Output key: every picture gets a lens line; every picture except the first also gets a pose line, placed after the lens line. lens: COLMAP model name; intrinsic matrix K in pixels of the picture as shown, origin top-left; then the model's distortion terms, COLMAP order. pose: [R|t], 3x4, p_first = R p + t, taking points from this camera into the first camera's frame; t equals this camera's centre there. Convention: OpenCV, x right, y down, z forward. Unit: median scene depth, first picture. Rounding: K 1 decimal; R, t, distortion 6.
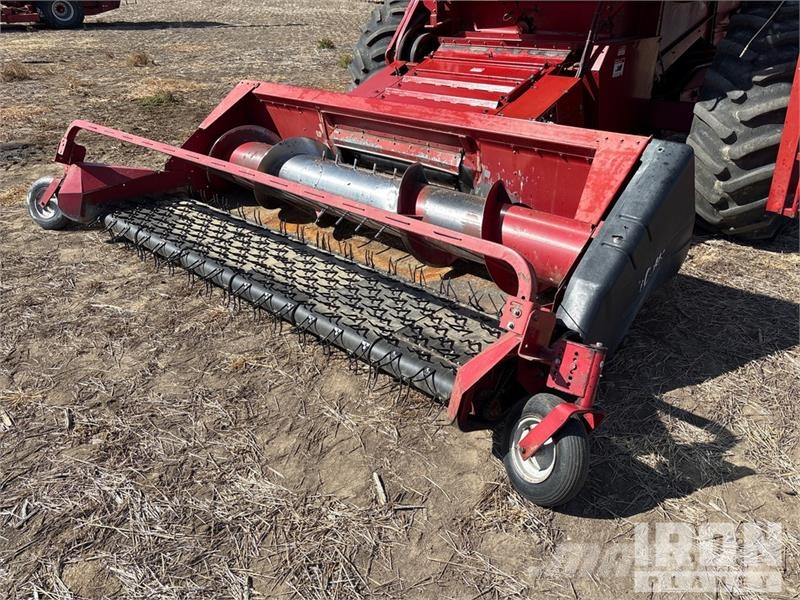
lens RADIAL K [[609.8, 0, 395.5], [0, 609.8, 298.3], [0, 0, 1]] dist [0.043801, -0.043452]
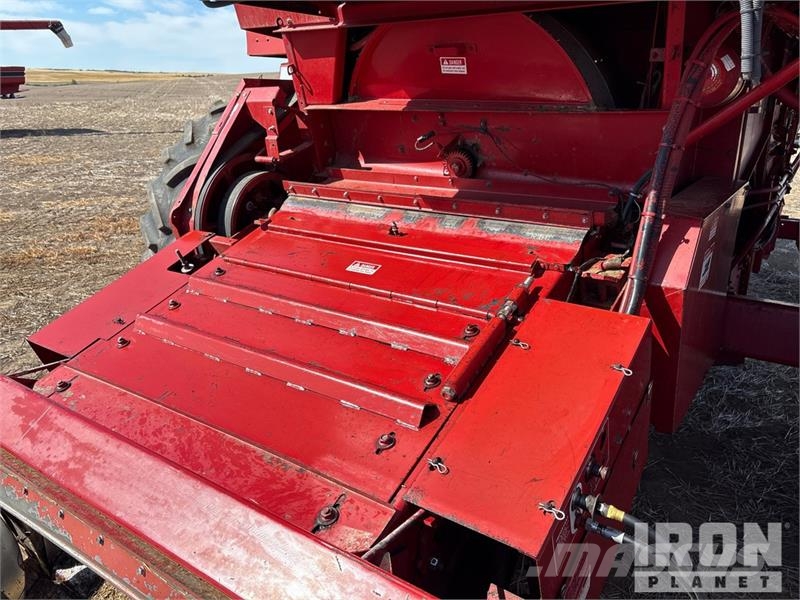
lens RADIAL K [[609.8, 0, 402.6], [0, 609.8, 301.2], [0, 0, 1]] dist [0.043801, -0.043452]
pose [[0.988281, -0.043196, 0.146409, 0.091567], [0.063913, 0.988102, -0.139894, -0.272194], [-0.138624, 0.147612, 0.979282, 0.558971]]
